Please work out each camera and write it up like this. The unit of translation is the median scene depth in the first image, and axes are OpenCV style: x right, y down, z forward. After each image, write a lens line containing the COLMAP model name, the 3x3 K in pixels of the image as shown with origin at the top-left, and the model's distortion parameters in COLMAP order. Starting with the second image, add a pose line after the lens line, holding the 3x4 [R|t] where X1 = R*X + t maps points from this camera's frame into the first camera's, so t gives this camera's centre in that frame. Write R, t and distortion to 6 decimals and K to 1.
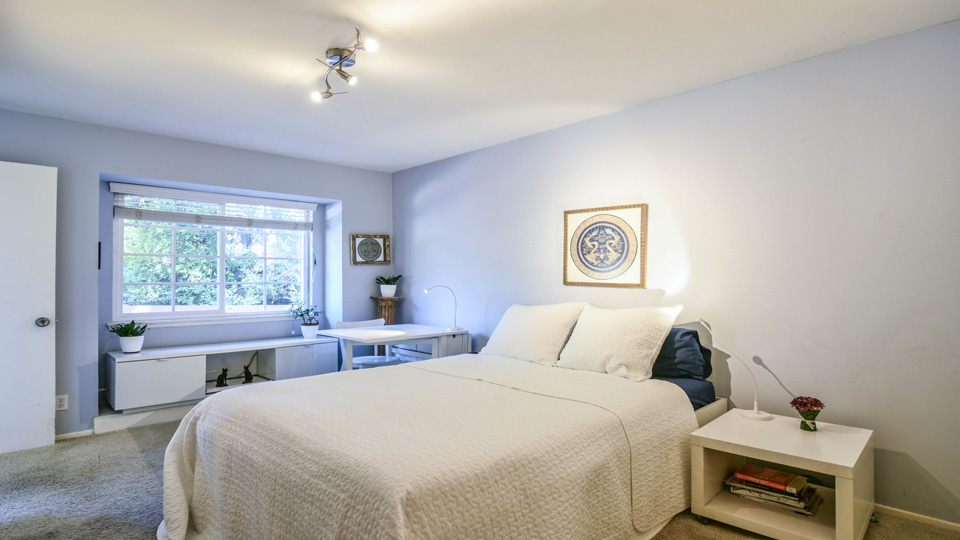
lens RADIAL K [[505.6, 0, 477.0], [0, 505.6, 274.4], [0, 0, 1]] dist [-0.007534, -0.001224]
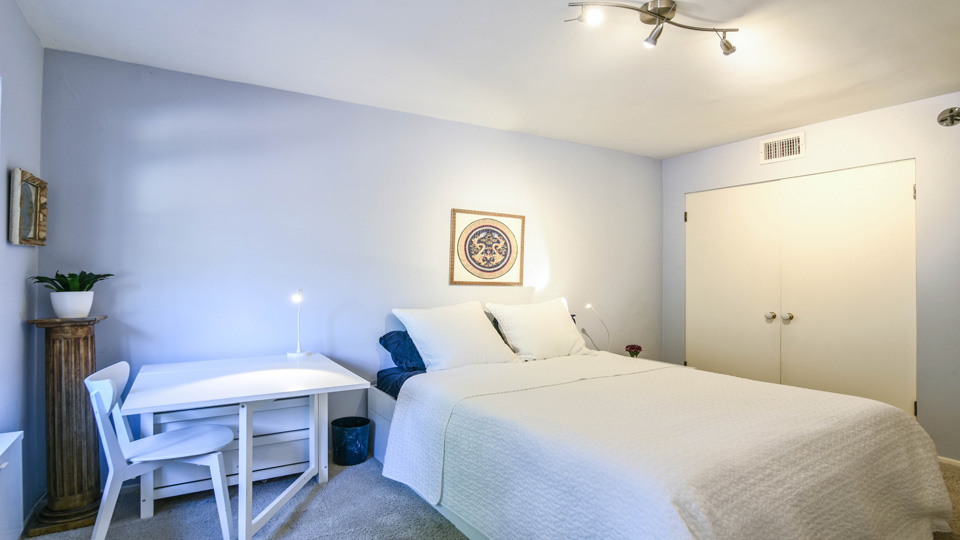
lens RADIAL K [[505.6, 0, 478.1], [0, 505.6, 273.1], [0, 0, 1]] dist [-0.007534, -0.001224]
pose [[0.197847, 0.006841, 0.980209, -0.813732], [-0.009758, 0.999940, -0.005009, 0.003399], [-0.980184, -0.008574, 0.197901, 0.800576]]
